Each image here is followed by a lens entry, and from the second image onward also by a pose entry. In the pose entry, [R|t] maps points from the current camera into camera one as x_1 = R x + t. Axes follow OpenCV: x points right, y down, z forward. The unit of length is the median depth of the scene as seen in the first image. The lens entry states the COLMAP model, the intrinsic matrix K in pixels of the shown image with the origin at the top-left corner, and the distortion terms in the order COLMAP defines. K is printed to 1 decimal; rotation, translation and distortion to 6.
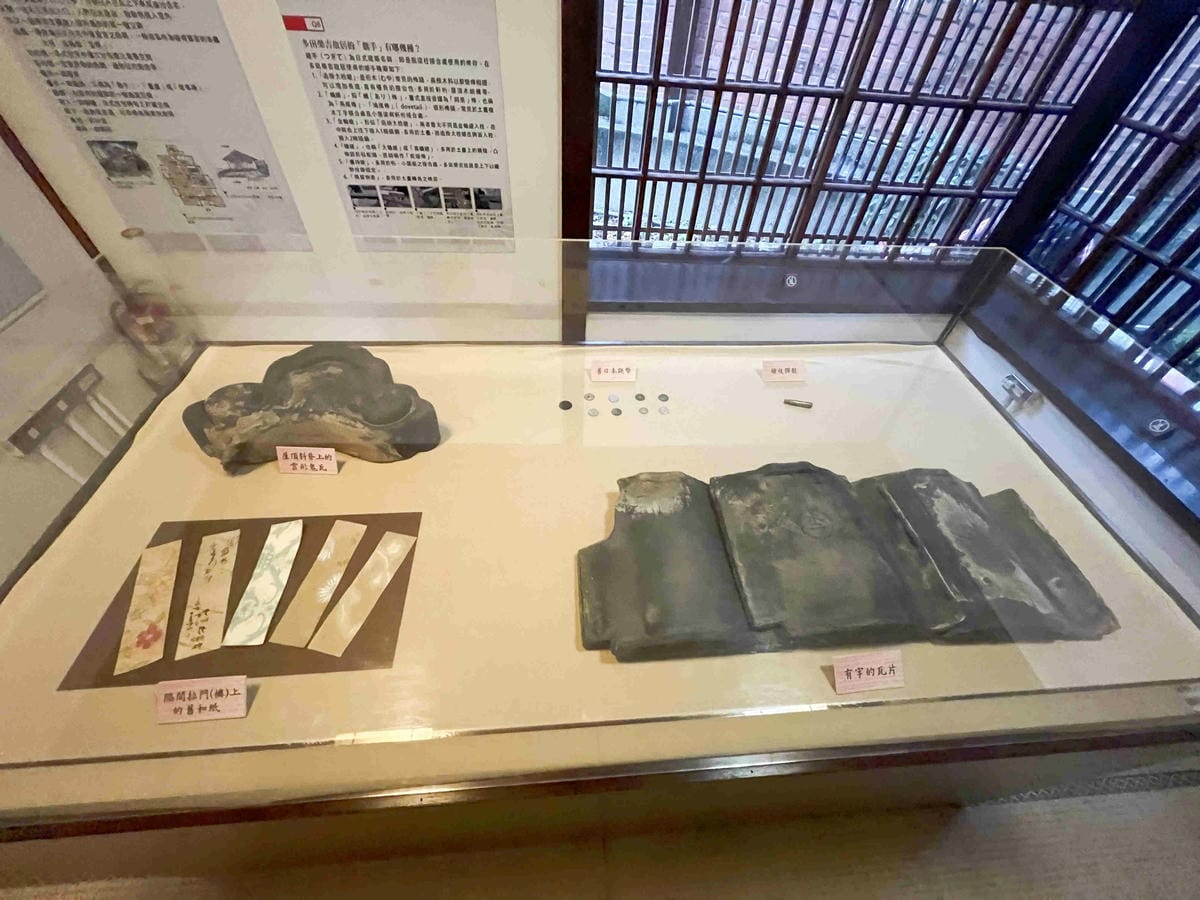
lens RADIAL K [[480.3, 0, 598.8], [0, 480.3, 450.8], [0, 0, 1]] dist [-0.000011, -0.000740]
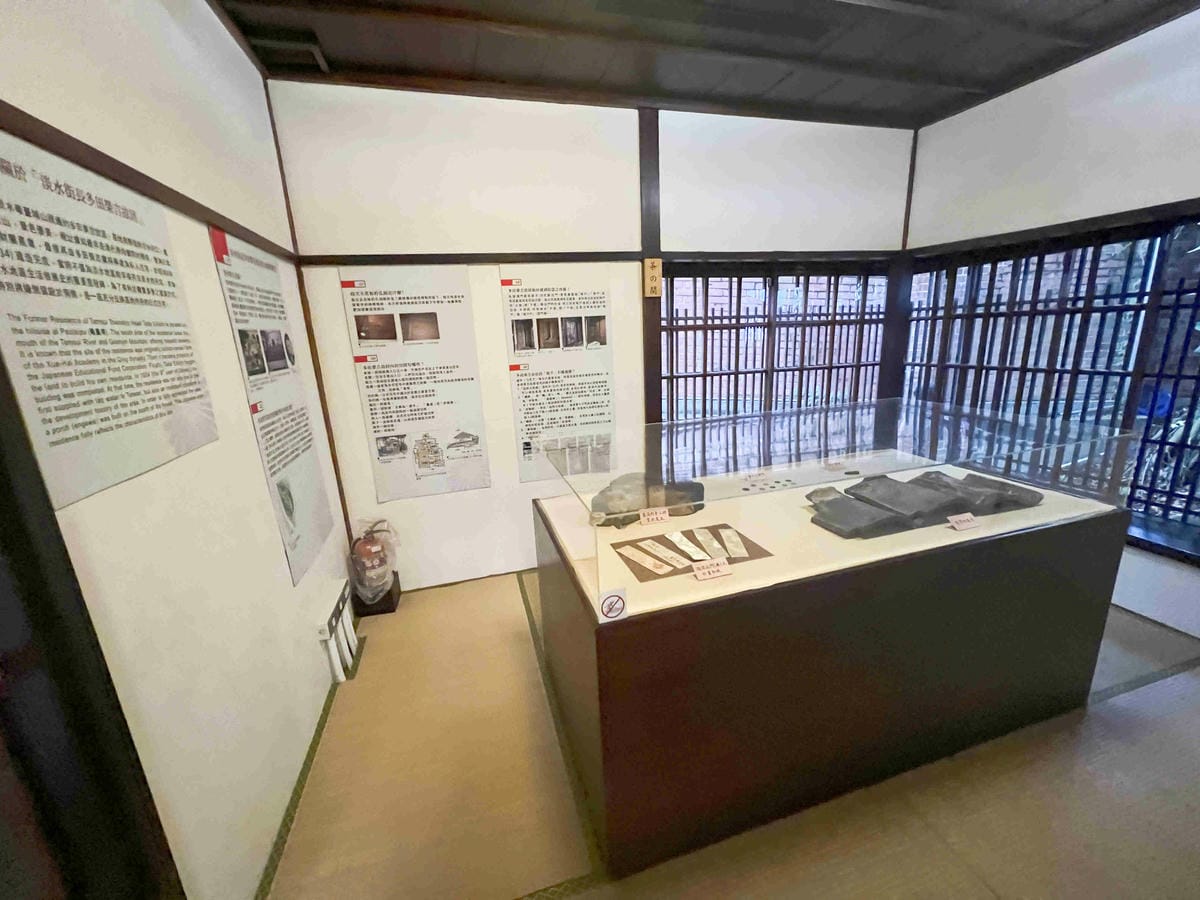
lens RADIAL K [[480.3, 0, 600.4], [0, 480.3, 449.2], [0, 0, 1]] dist [-0.000011, -0.000740]
pose [[0.971443, -0.146426, 0.186704, -0.677751], [0.224980, 0.818432, -0.528728, 0.458103], [-0.075385, 0.555634, 0.828003, -0.426569]]
